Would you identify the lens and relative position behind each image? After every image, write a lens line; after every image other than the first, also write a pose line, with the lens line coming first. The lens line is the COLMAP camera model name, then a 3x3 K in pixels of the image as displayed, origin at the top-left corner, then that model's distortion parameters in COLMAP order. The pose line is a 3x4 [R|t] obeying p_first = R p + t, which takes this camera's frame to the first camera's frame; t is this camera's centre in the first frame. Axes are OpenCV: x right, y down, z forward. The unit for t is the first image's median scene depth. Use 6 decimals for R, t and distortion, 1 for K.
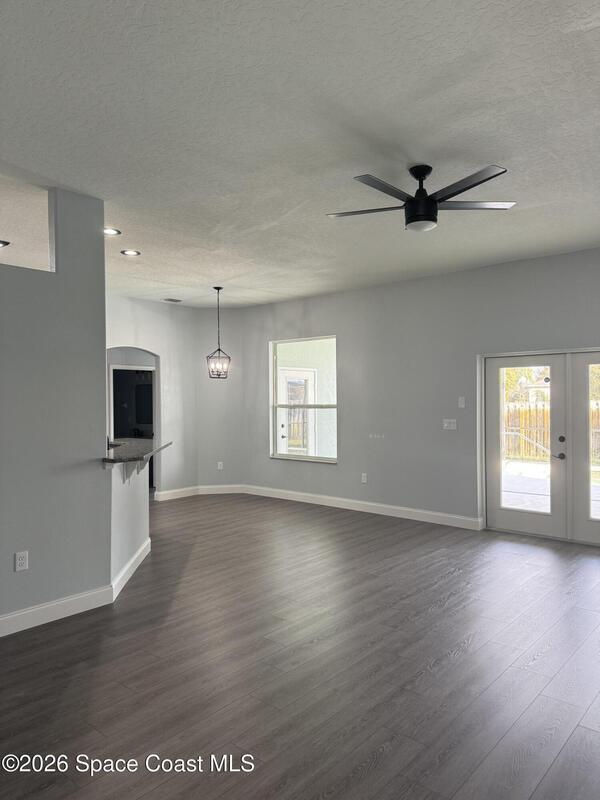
lens RADIAL K [[566.0, 0, 300.0], [0, 566.0, 400.0], [0, 0, 1]] dist [0.127093, -0.185397]
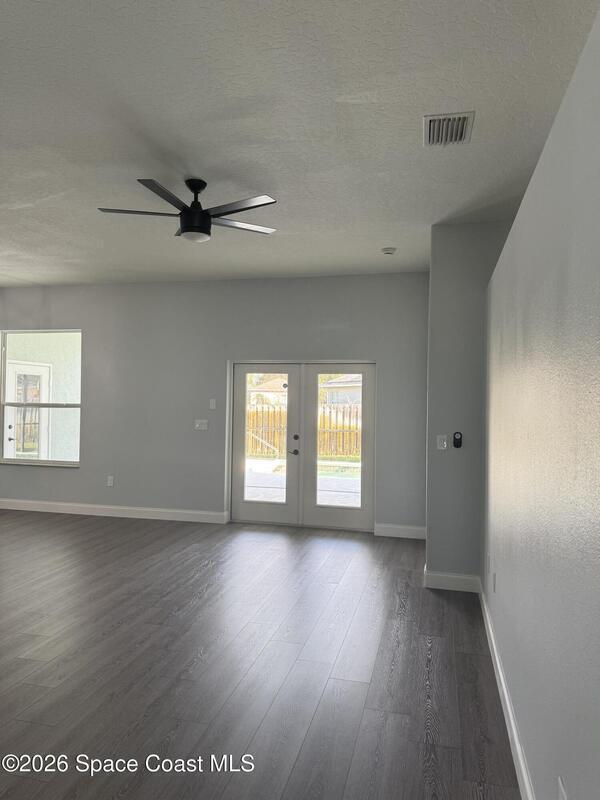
lens RADIAL K [[566.0, 0, 300.0], [0, 566.0, 400.0], [0, 0, 1]] dist [0.127093, -0.185397]
pose [[0.891101, 0.021179, 0.453310, -0.056566], [-0.021358, 0.999761, -0.004724, -0.002386], [-0.453301, -0.005473, 0.891340, -0.014209]]
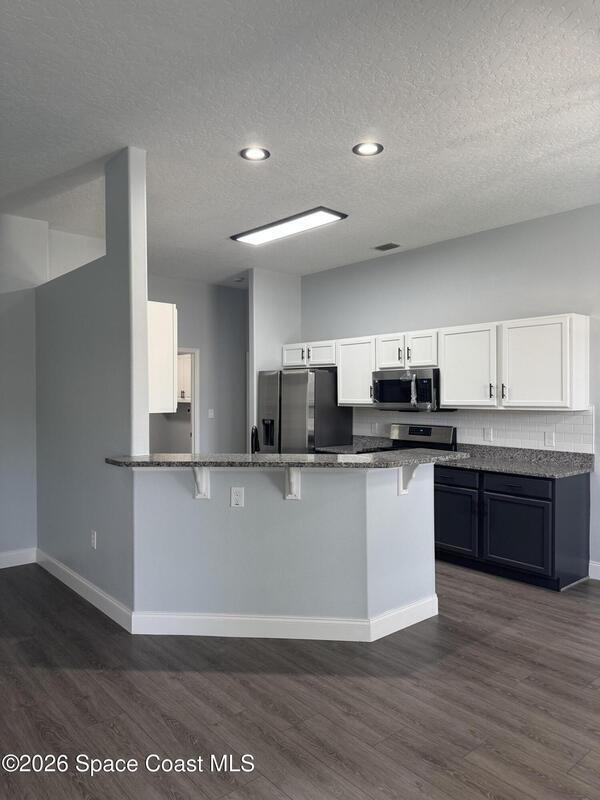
lens RADIAL K [[566.0, 0, 300.0], [0, 566.0, 400.0], [0, 0, 1]] dist [0.127093, -0.185397]
pose [[-0.149747, 0.024389, -0.988424, 0.327434], [-0.004515, 0.999668, 0.025350, 0.000284], [0.988714, 0.008258, -0.149587, 1.015451]]
